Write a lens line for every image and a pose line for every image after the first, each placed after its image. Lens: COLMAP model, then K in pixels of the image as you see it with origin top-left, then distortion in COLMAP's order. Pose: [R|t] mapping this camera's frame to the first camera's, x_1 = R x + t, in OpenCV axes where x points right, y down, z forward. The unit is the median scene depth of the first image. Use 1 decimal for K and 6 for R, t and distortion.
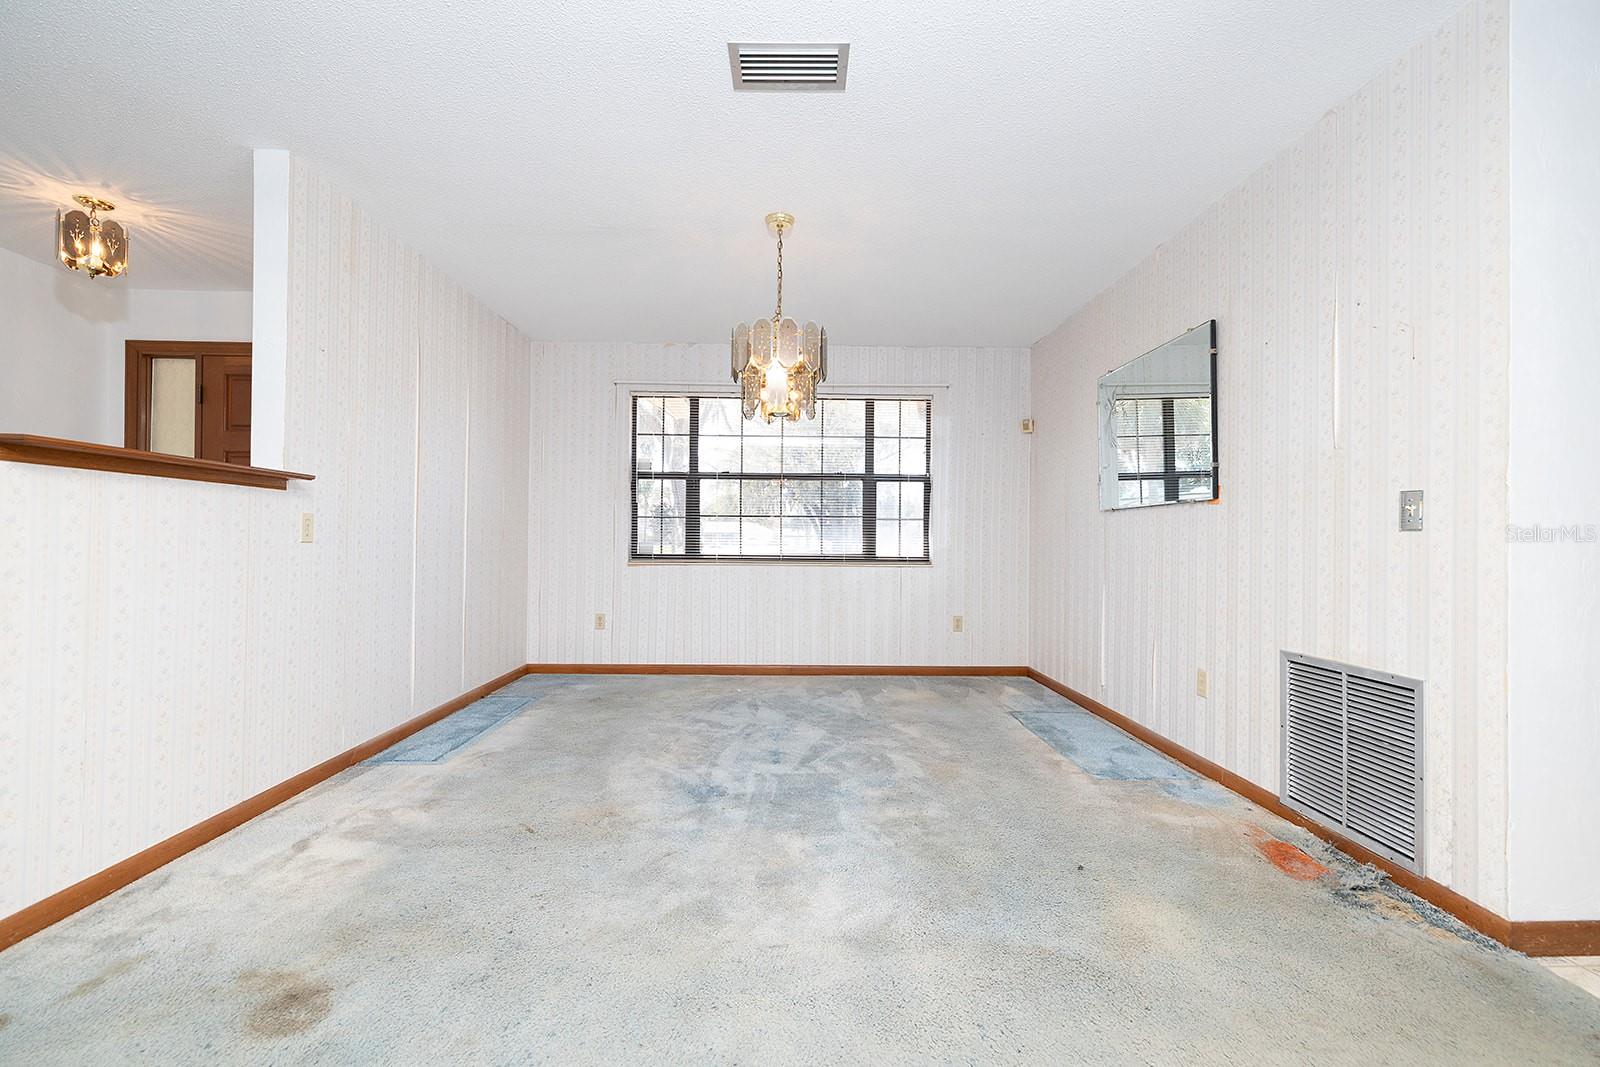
lens RADIAL K [[669.6, 0, 800.0], [0, 669.6, 533.5], [0, 0, 1]] dist [0.010911, 0.000012]
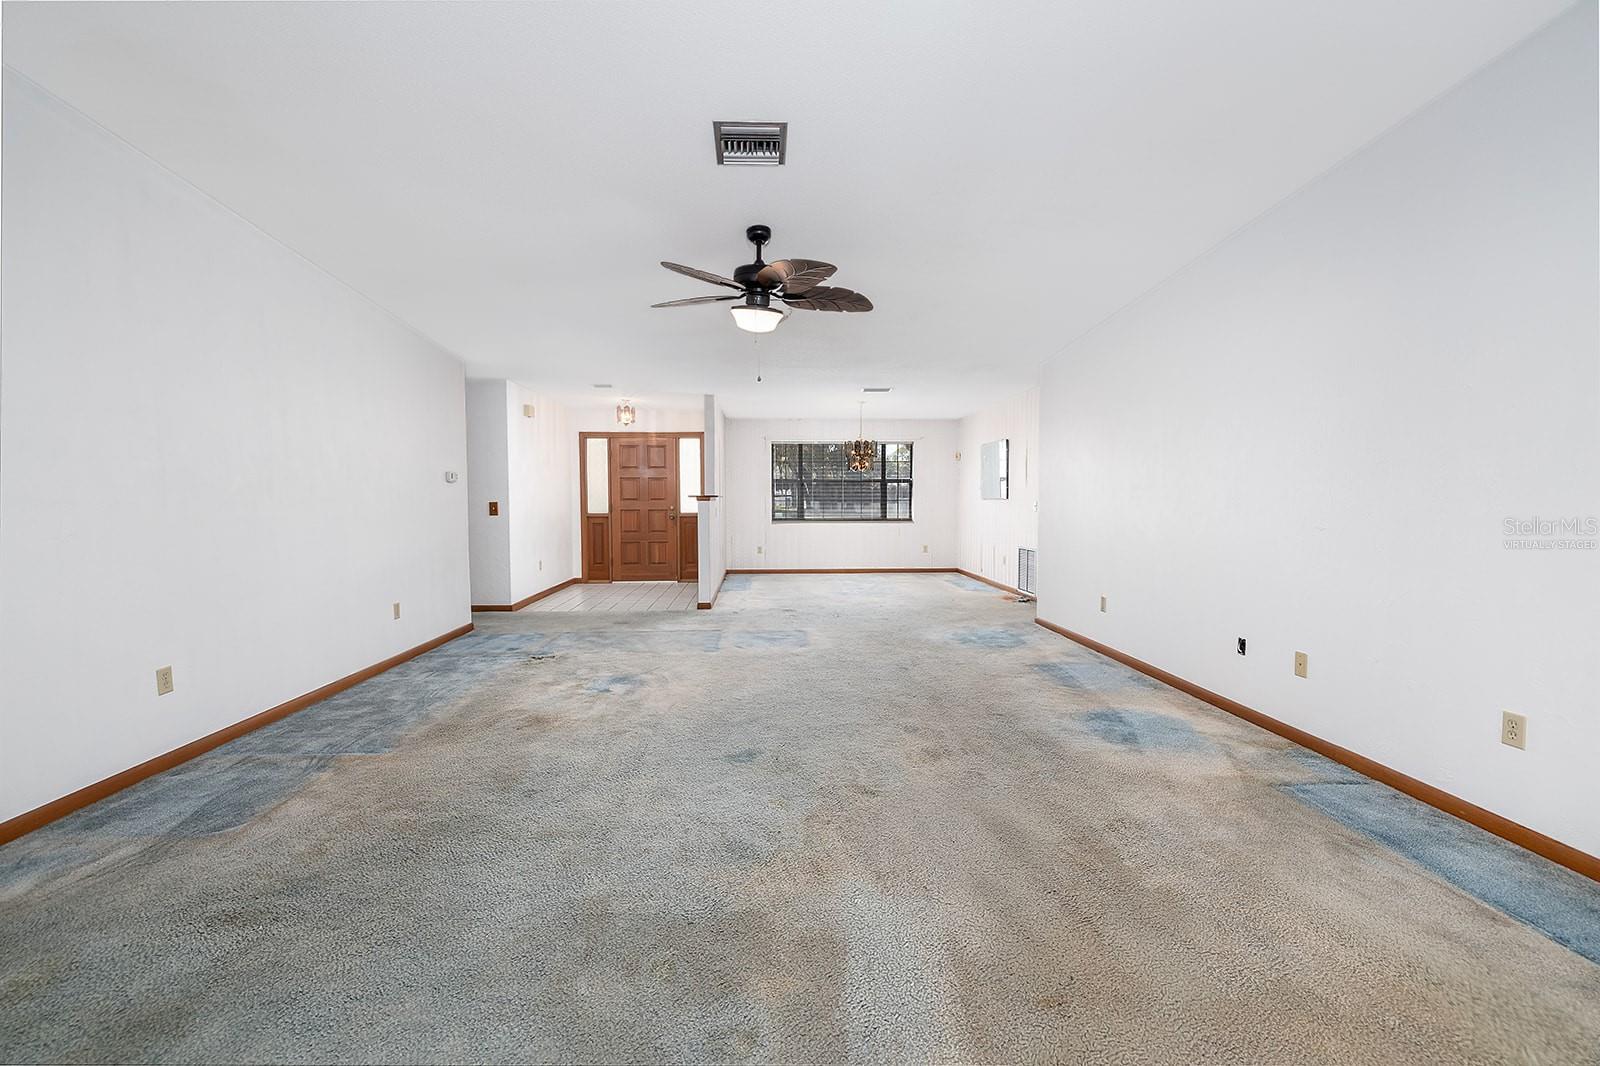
lens RADIAL K [[823.7, 0, 825.4], [0, 823.7, 532.7], [0, 0, 1]] dist [0.016973, 0.000017]
pose [[0.997522, -0.012905, 0.069160, -0.214493], [0.009126, 0.998462, 0.054678, -0.052639], [-0.069759, -0.053911, 0.996106, -1.302627]]
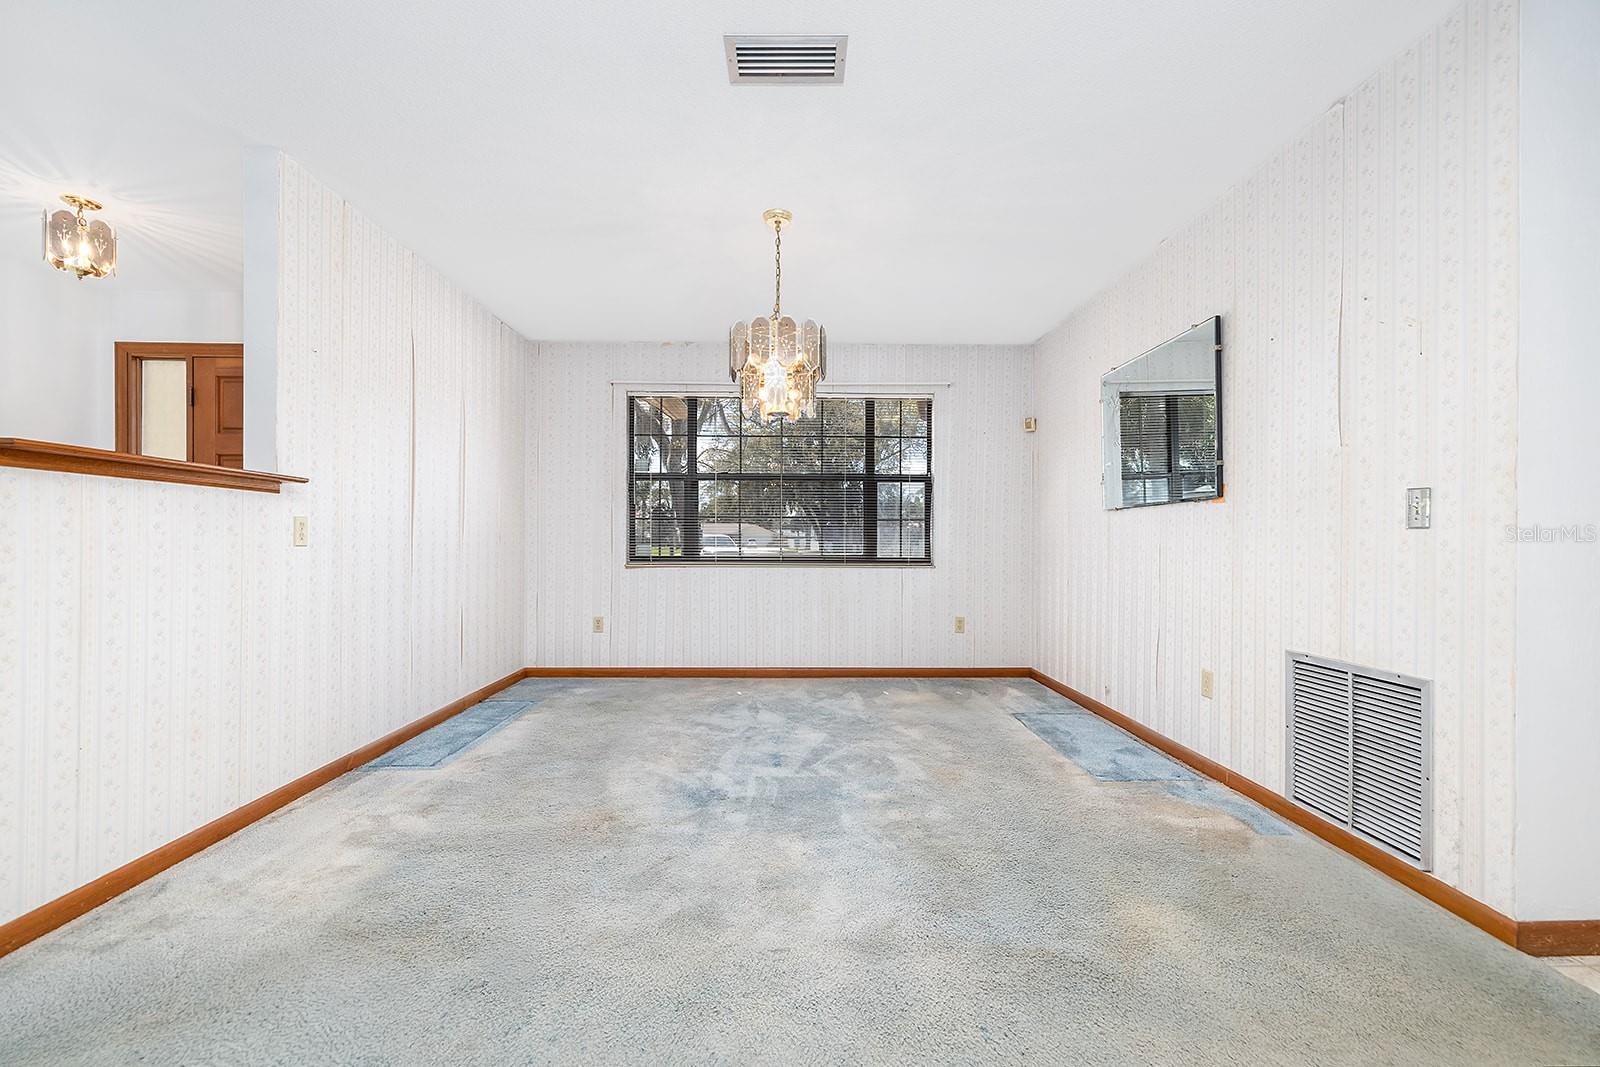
lens RADIAL K [[669.6, 0, 800.0], [0, 669.6, 533.5], [0, 0, 1]] dist [0.010911, 0.000012]
pose [[0.999986, -0.005205, 0.000402, -0.000189], [0.005206, 0.999985, -0.001755, 0.000101], [-0.000393, 0.001757, 0.999998, 0.008764]]
